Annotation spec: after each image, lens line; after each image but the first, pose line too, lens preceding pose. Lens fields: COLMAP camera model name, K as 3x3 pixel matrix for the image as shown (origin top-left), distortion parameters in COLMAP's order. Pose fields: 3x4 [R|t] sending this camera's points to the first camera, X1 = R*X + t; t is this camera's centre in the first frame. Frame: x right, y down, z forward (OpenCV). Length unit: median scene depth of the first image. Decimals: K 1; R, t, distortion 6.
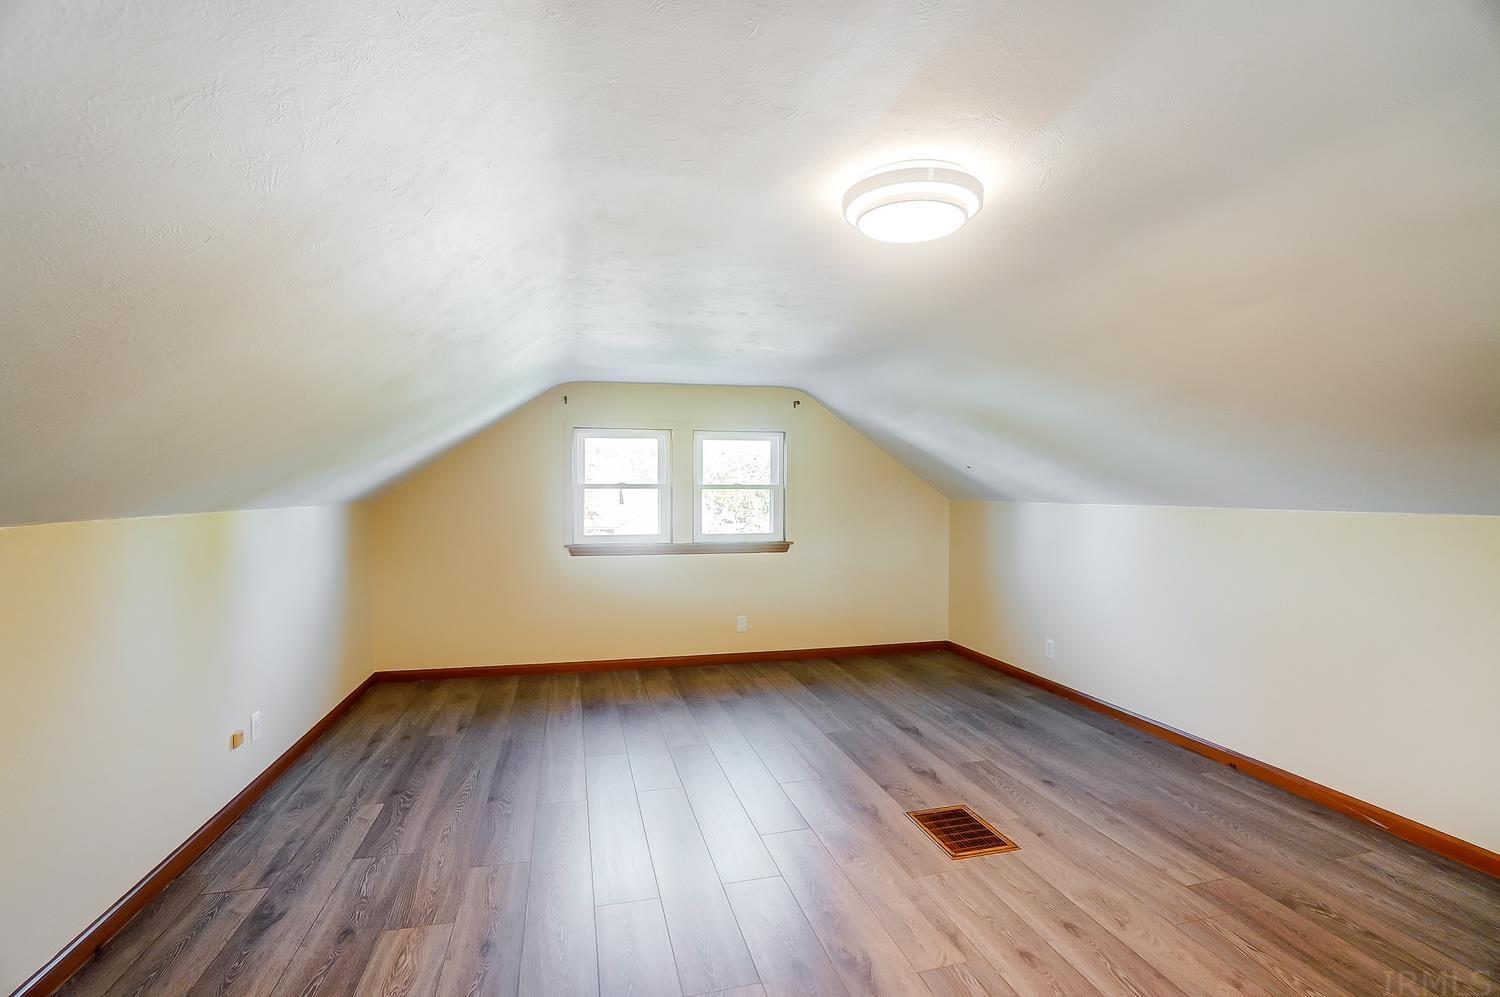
lens RADIAL K [[662.8, 0, 746.6], [0, 662.8, 491.8], [0, 0, 1]] dist [-0.009956, 0.000720]
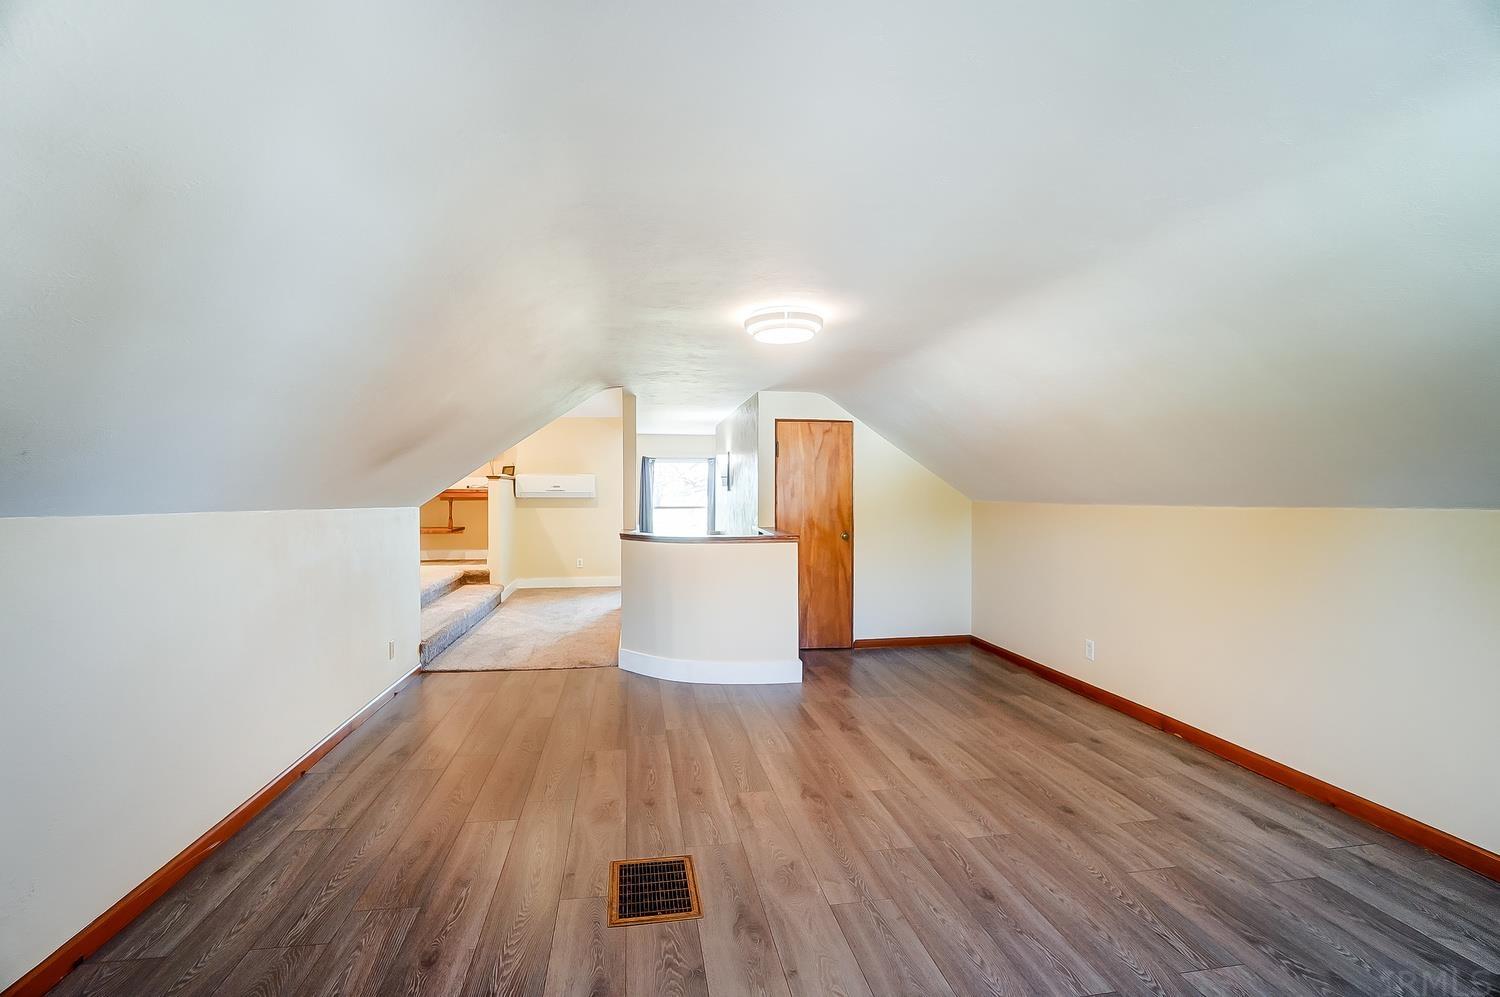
lens RADIAL K [[662.8, 0, 749.3], [0, 662.8, 499.3], [0, 0, 1]] dist [-0.009956, 0.000720]
pose [[-0.996619, -0.003024, 0.082109, 0.151716], [-0.002842, 0.999993, 0.002342, 0.014881], [-0.082116, 0.002101, -0.996621, 2.101932]]
